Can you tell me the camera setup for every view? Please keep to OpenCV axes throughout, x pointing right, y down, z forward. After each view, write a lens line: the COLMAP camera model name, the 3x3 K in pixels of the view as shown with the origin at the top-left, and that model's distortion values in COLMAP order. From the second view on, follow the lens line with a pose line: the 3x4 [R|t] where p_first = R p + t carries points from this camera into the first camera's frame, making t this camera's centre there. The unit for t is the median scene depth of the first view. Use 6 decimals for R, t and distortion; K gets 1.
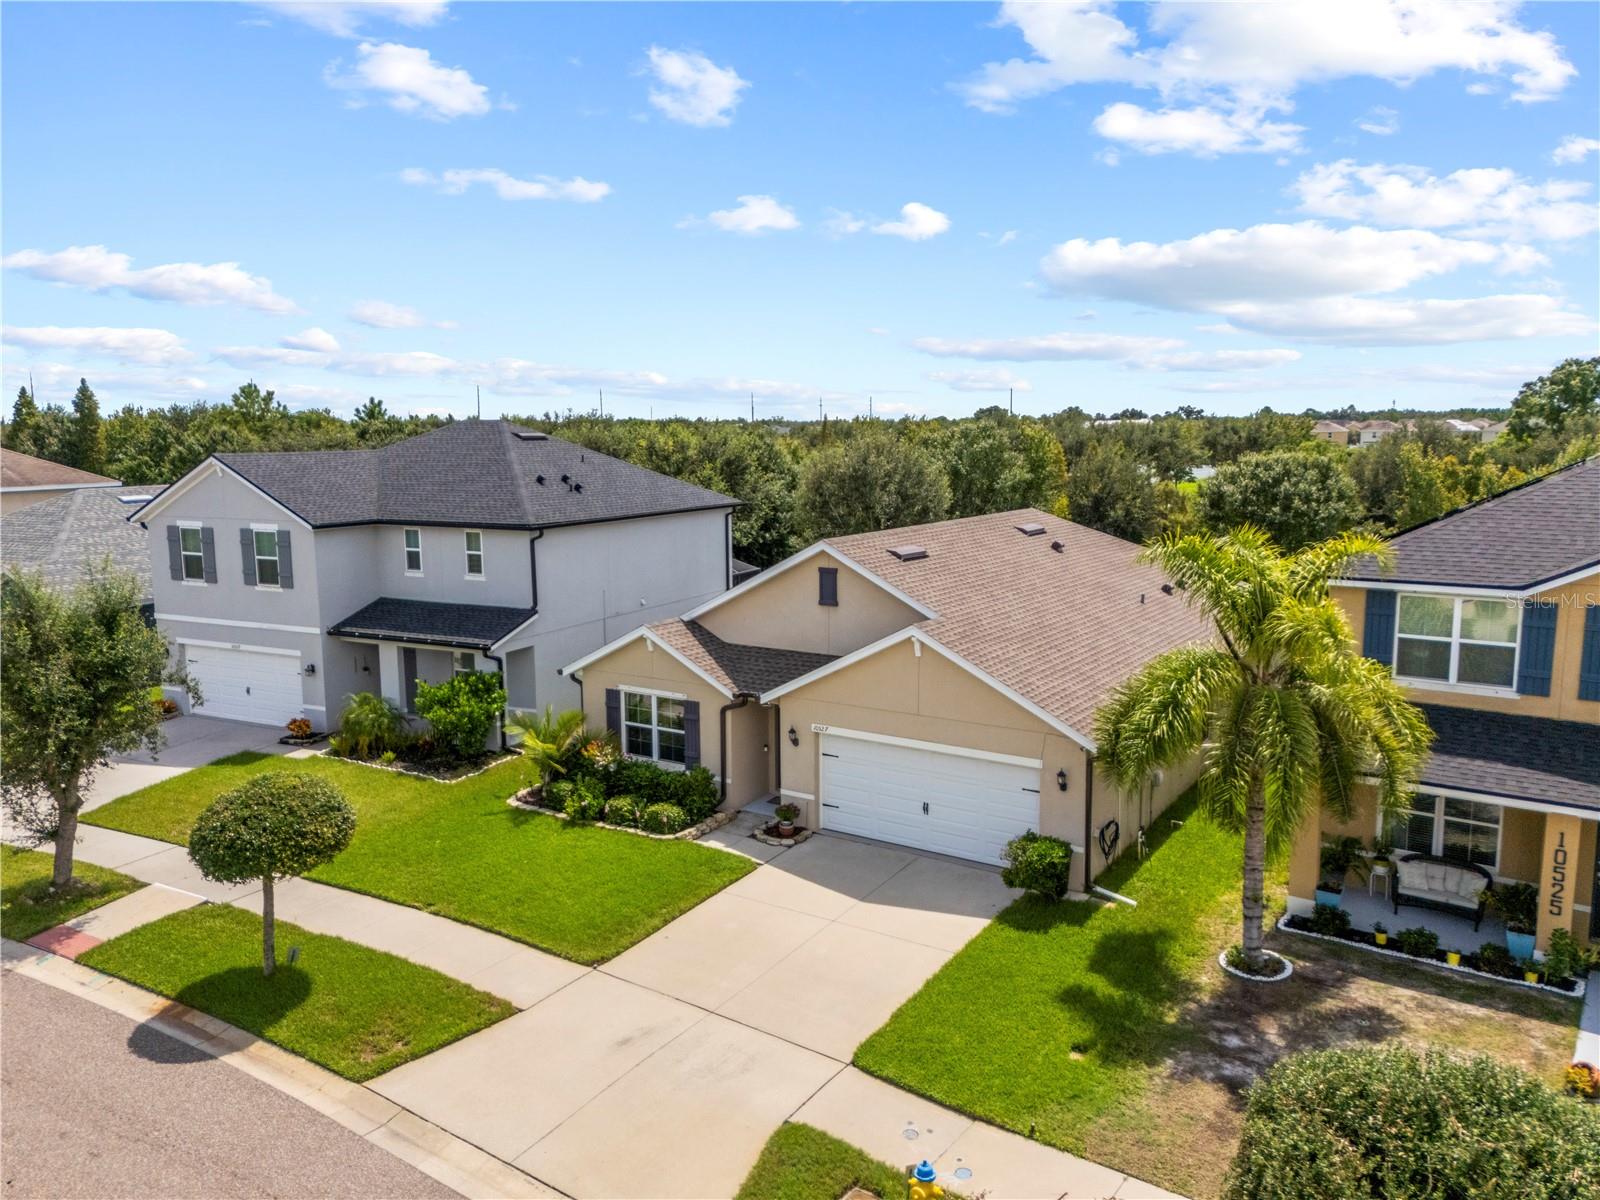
lens RADIAL K [[1174.9, 0, 798.3], [0, 1174.9, 596.1], [0, 0, 1]] dist [0.071405, -0.062522]
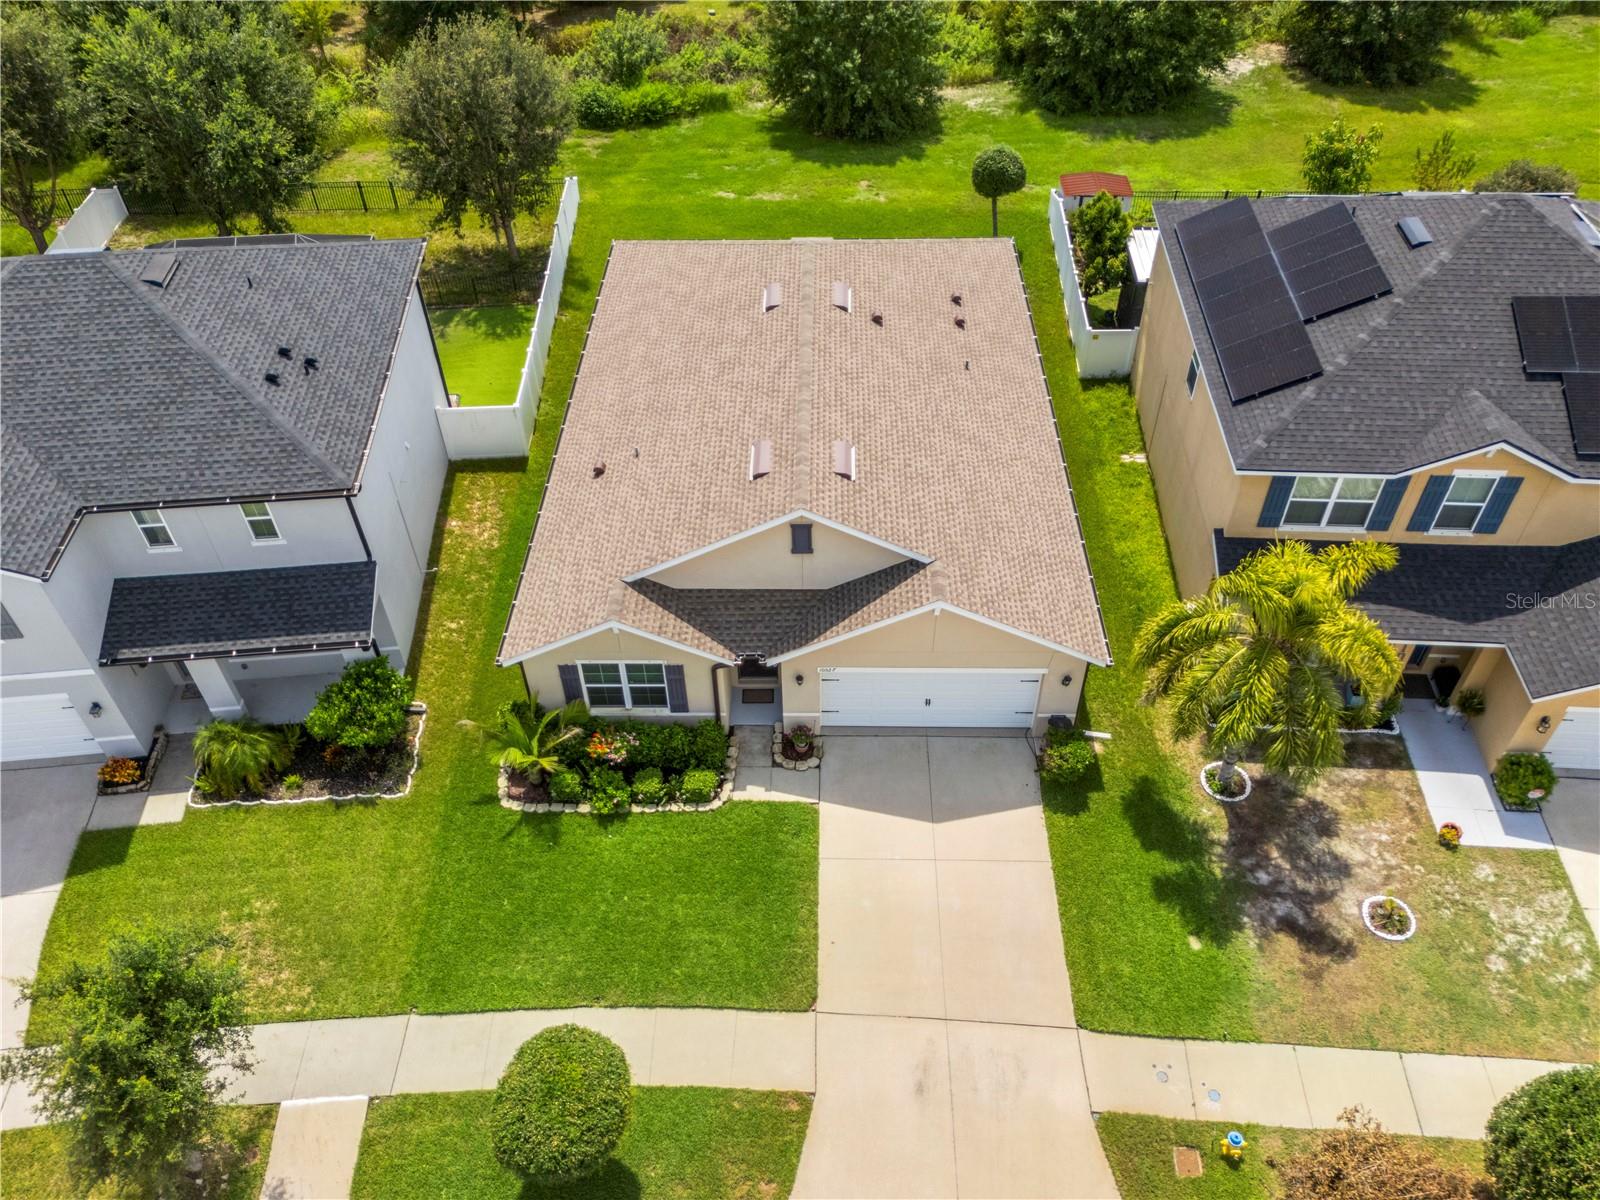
lens RADIAL K [[1174.9, 0, 797.9], [0, 1174.9, 602.9], [0, 0, 1]] dist [0.071405, -0.062522]
pose [[0.846008, -0.372348, 0.381613, -0.431185], [0.085228, 0.800981, 0.592592, -0.633886], [-0.526315, -0.468813, 0.709370, 0.321950]]
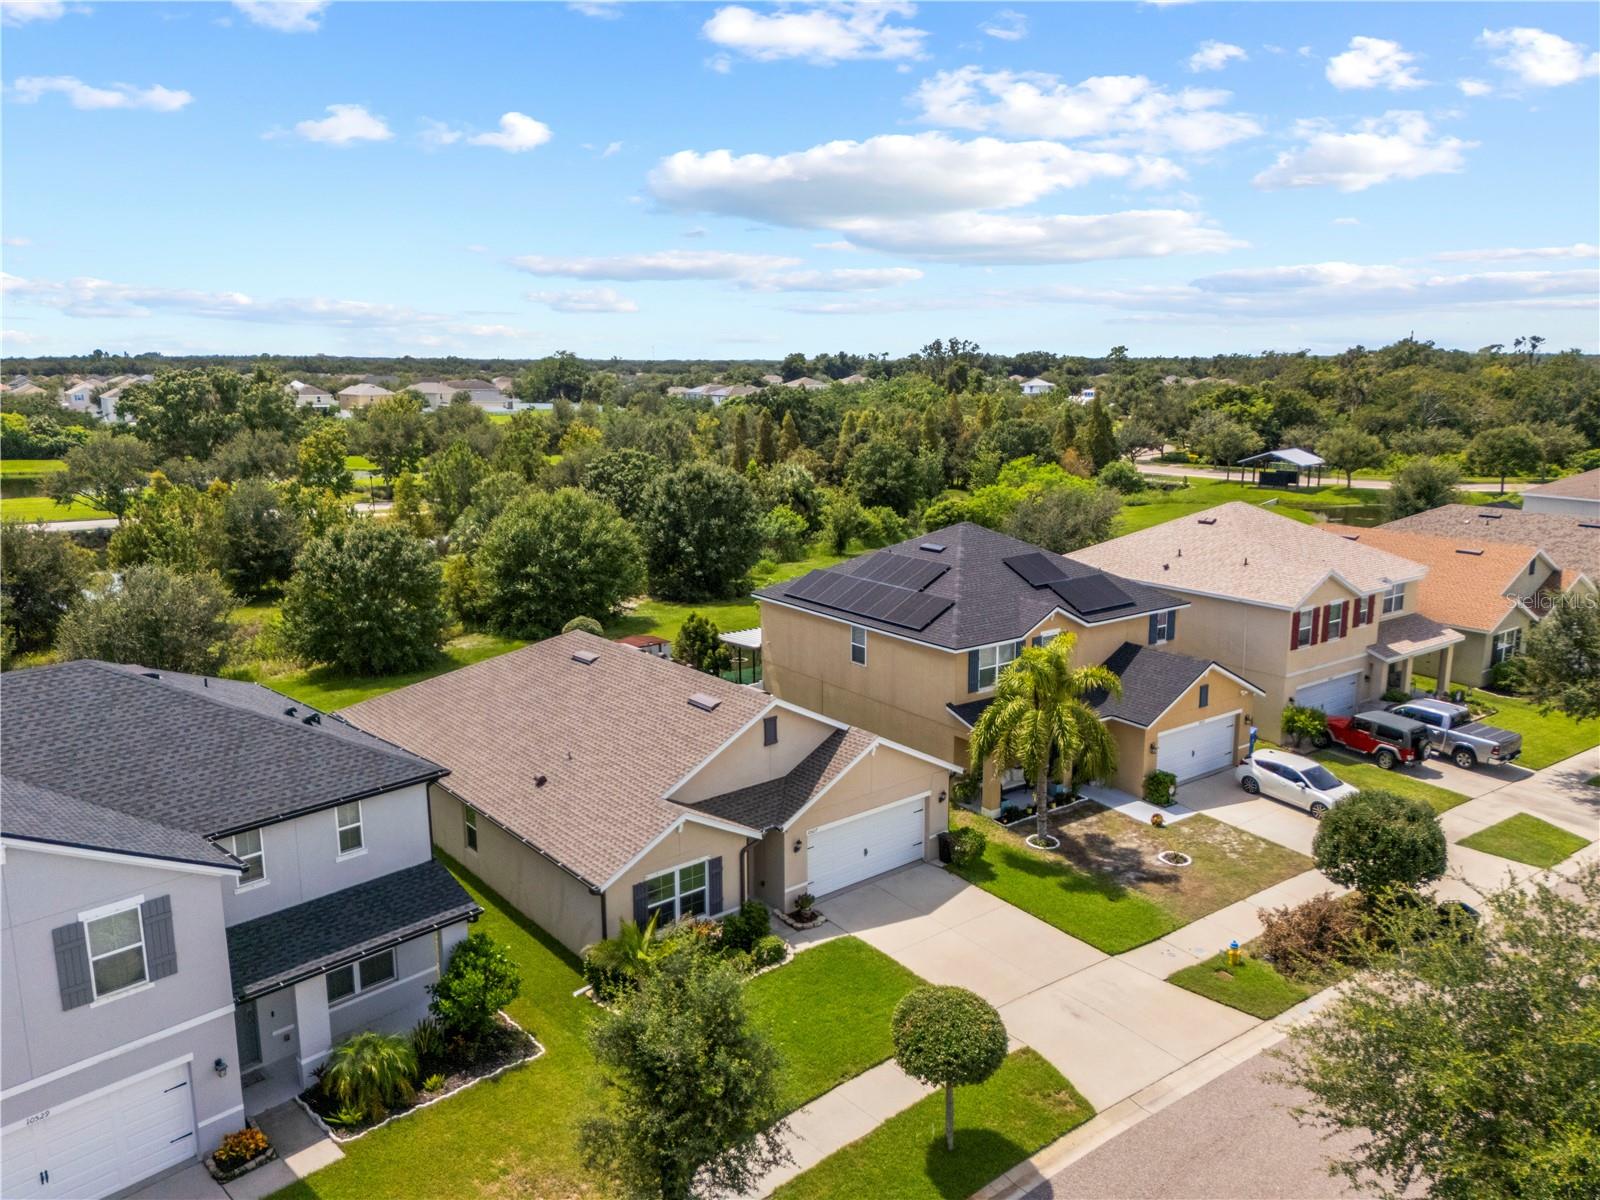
lens RADIAL K [[1174.9, 0, 797.7], [0, 1174.9, 600.1], [0, 0, 1]] dist [0.071405, -0.062522]
pose [[0.300064, -0.183595, 0.936085, -1.370455], [0.138716, 0.979271, 0.147599, -0.400856], [-0.943779, 0.085561, 0.319312, 0.615795]]
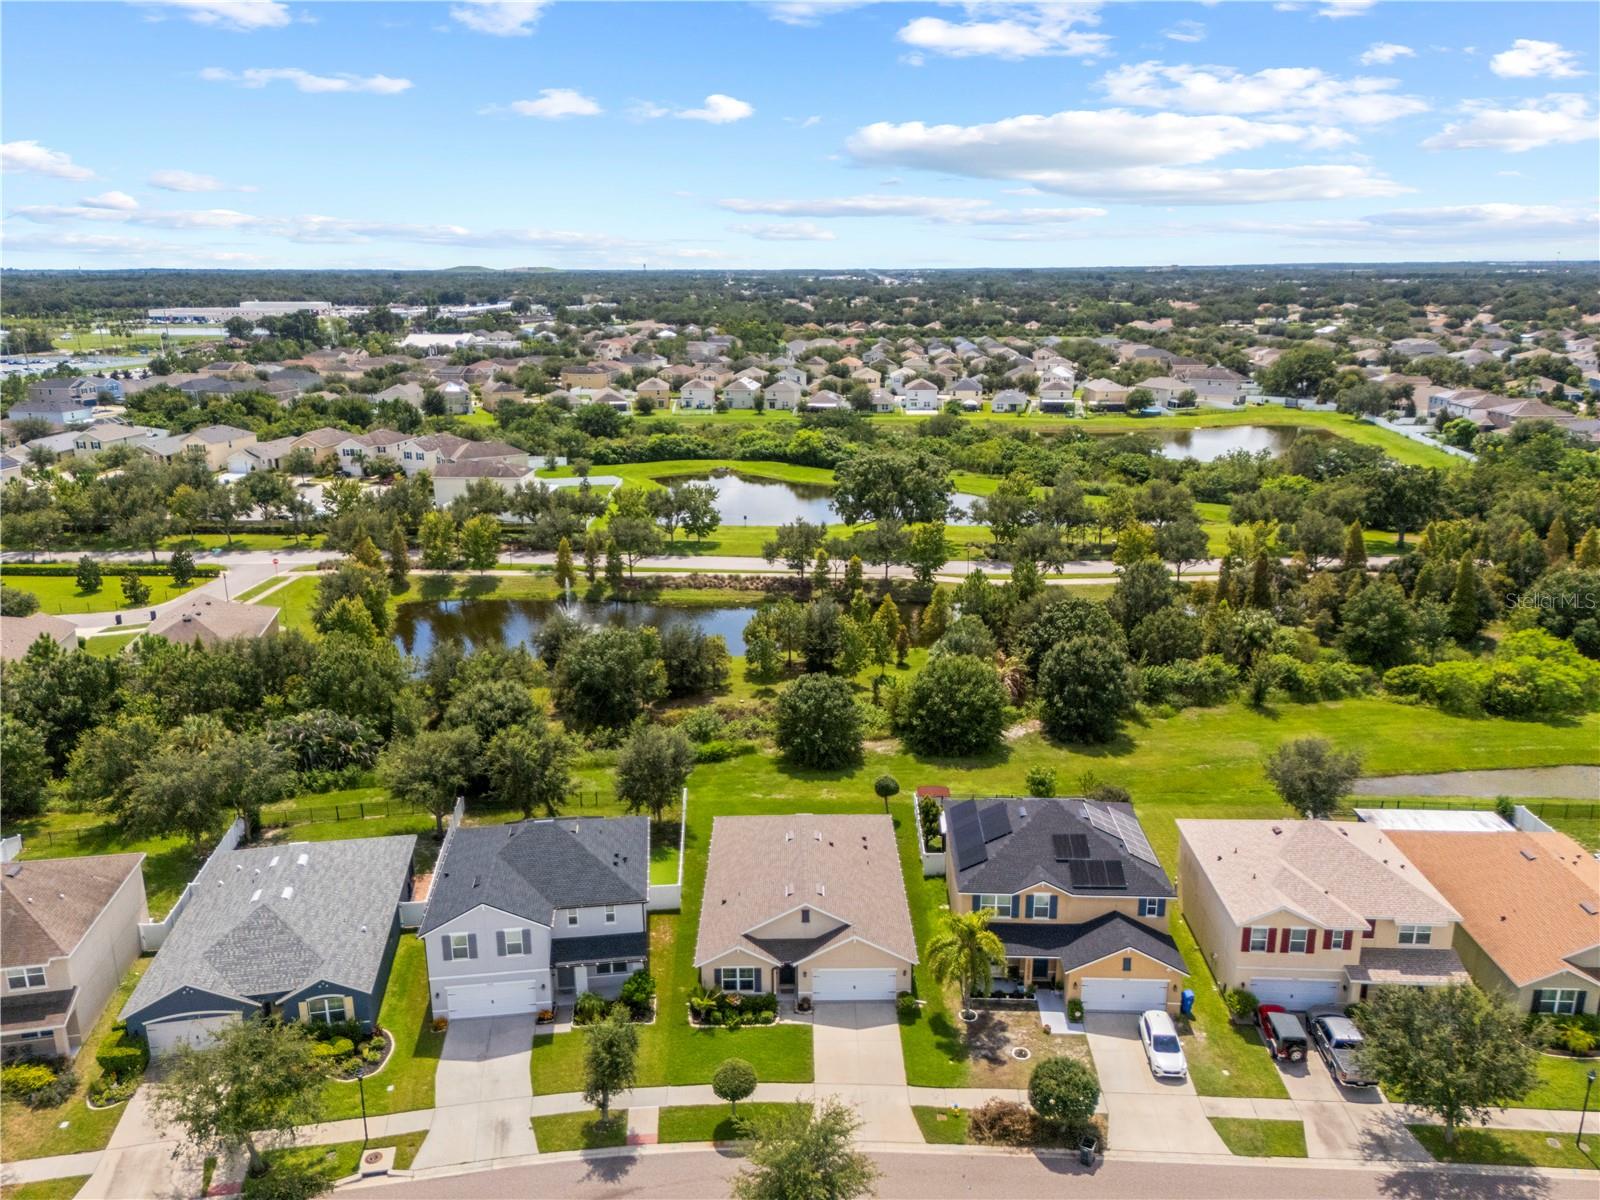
lens RADIAL K [[1174.9, 0, 797.7], [0, 1174.9, 610.5], [0, 0, 1]] dist [0.071405, -0.062522]
pose [[0.831296, -0.153815, 0.534123, -1.569363], [0.079532, 0.983976, 0.159582, -1.338283], [-0.550111, -0.090180, 0.830208, -1.413487]]
